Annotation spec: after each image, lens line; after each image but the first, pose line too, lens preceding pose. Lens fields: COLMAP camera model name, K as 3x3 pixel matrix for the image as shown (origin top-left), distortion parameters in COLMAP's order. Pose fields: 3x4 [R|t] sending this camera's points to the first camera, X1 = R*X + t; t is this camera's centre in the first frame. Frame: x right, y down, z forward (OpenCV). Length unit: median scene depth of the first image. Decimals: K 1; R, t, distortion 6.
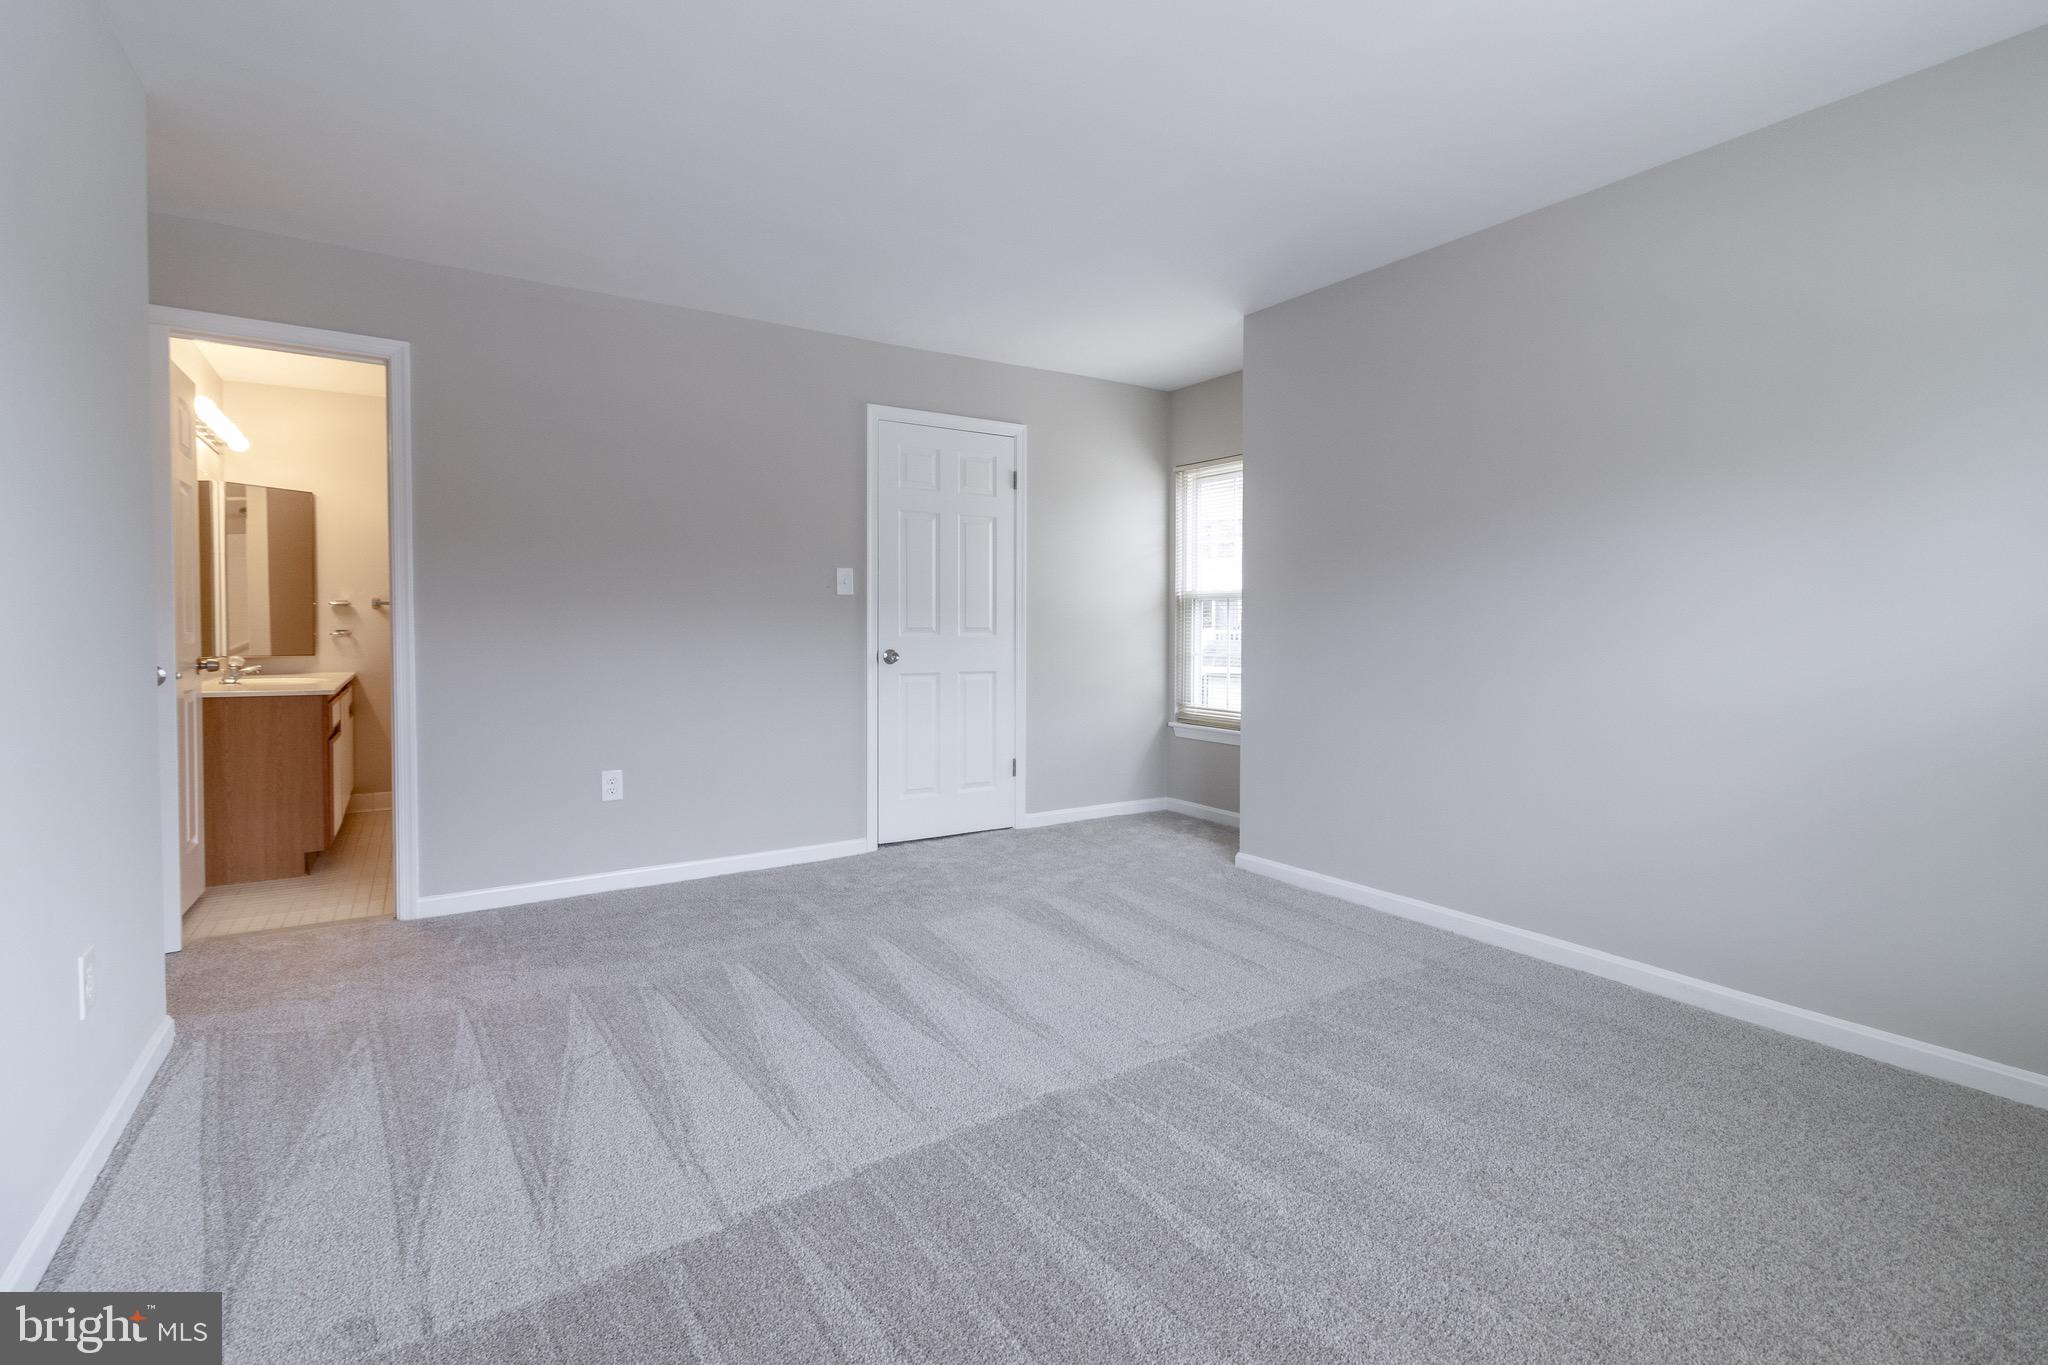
lens RADIAL K [[940.8, 0, 1028.7], [0, 940.8, 650.9], [0, 0, 1]] dist [0.001486, 0.000254]
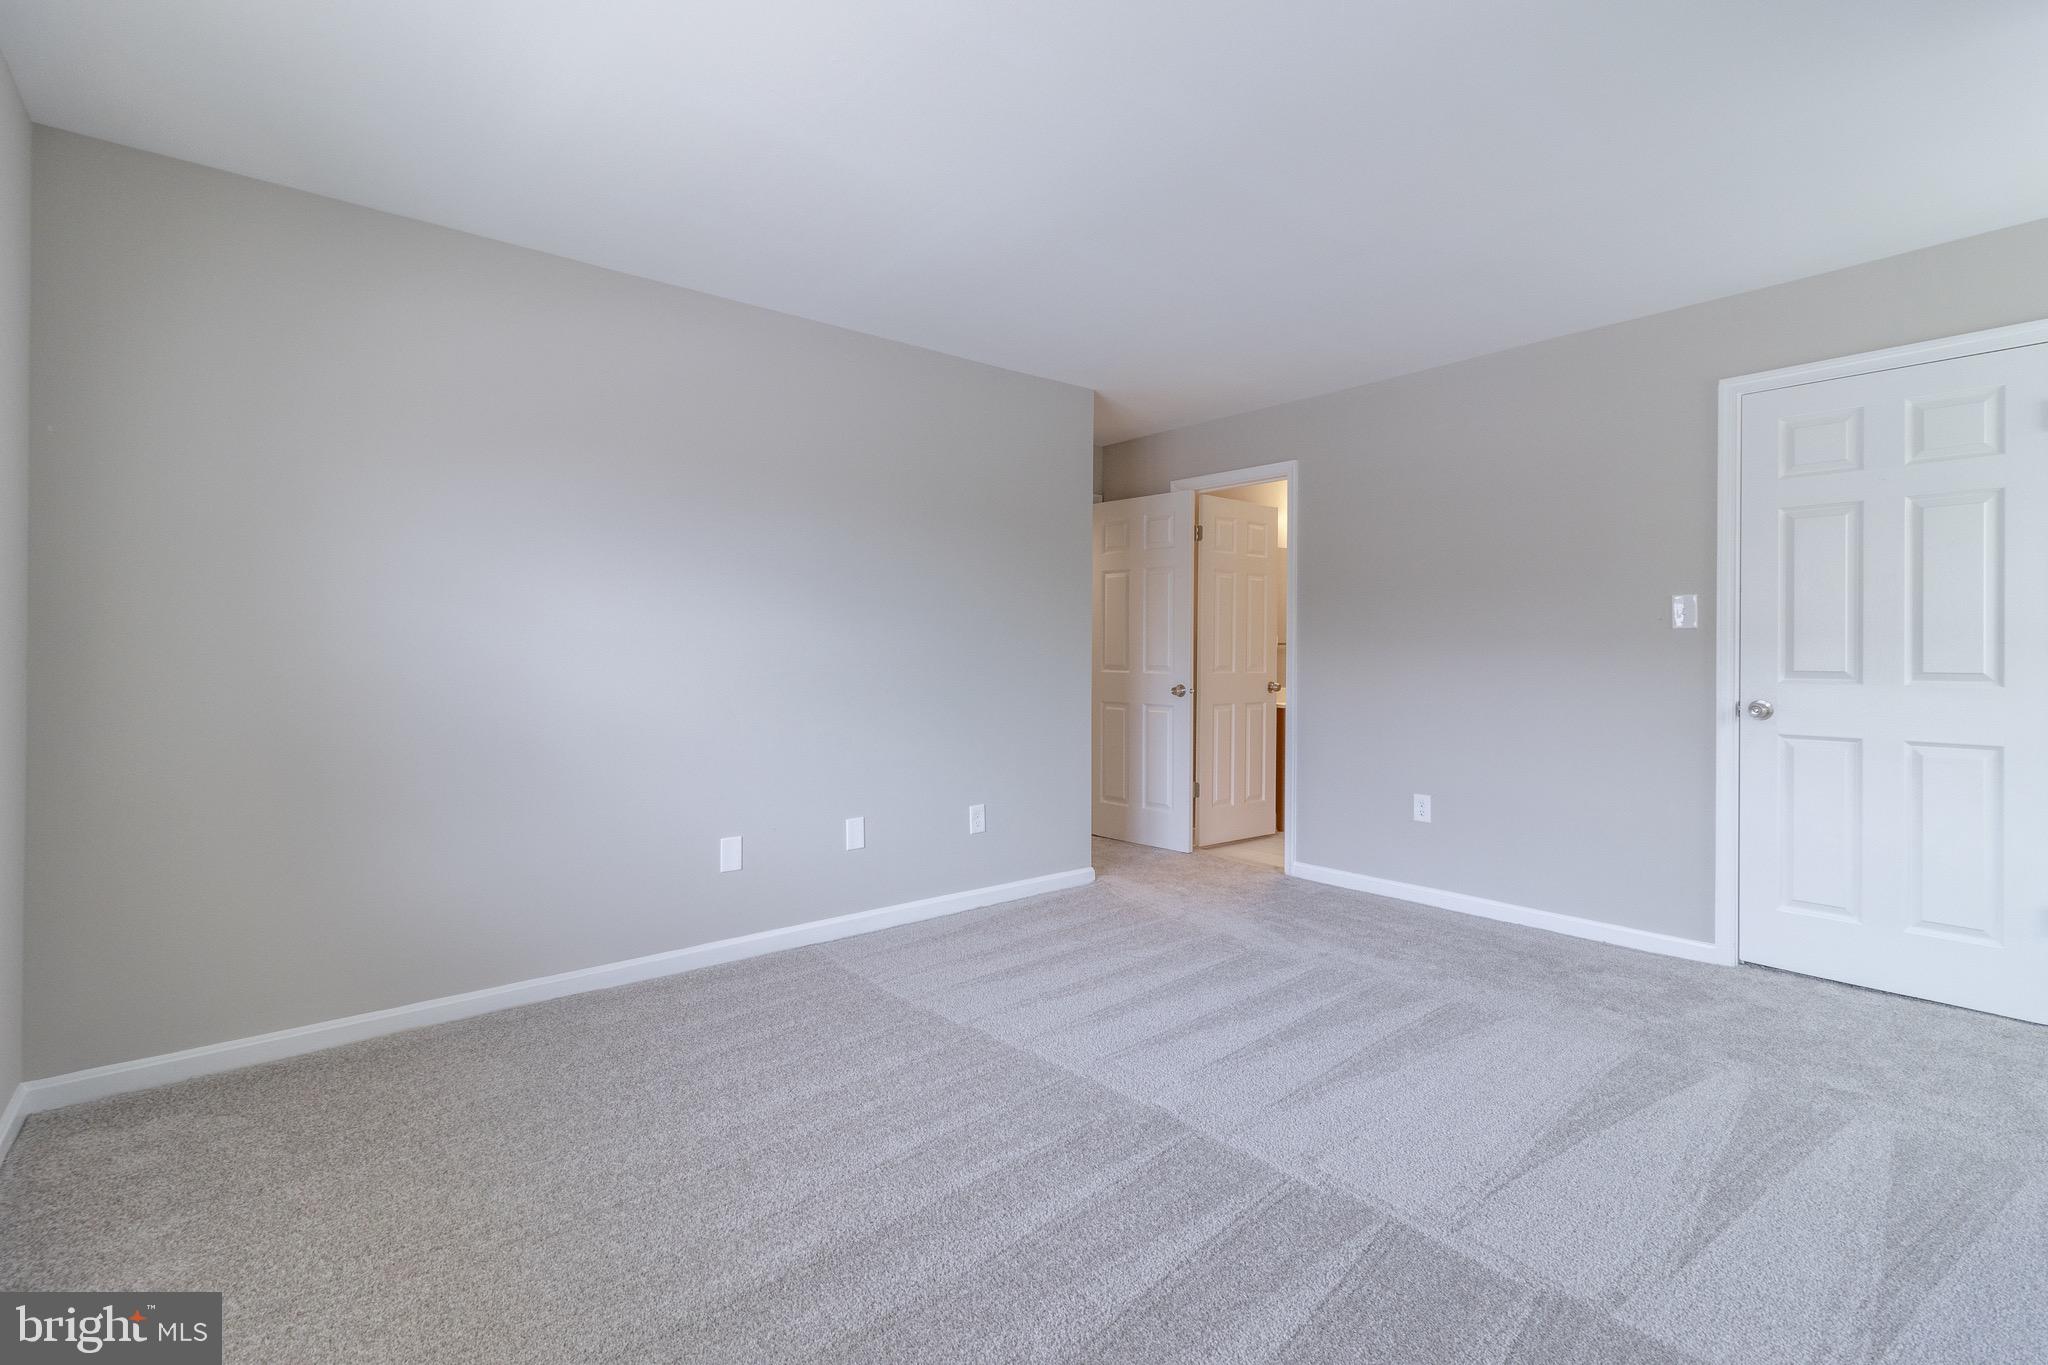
lens RADIAL K [[940.8, 0, 1028.7], [0, 940.8, 650.9], [0, 0, 1]] dist [0.001486, 0.000254]
pose [[0.121788, -0.004436, -0.992546, 0.601772], [-0.034018, 0.999384, -0.008641, -0.016731], [0.991973, 0.034817, 0.121562, 0.400944]]
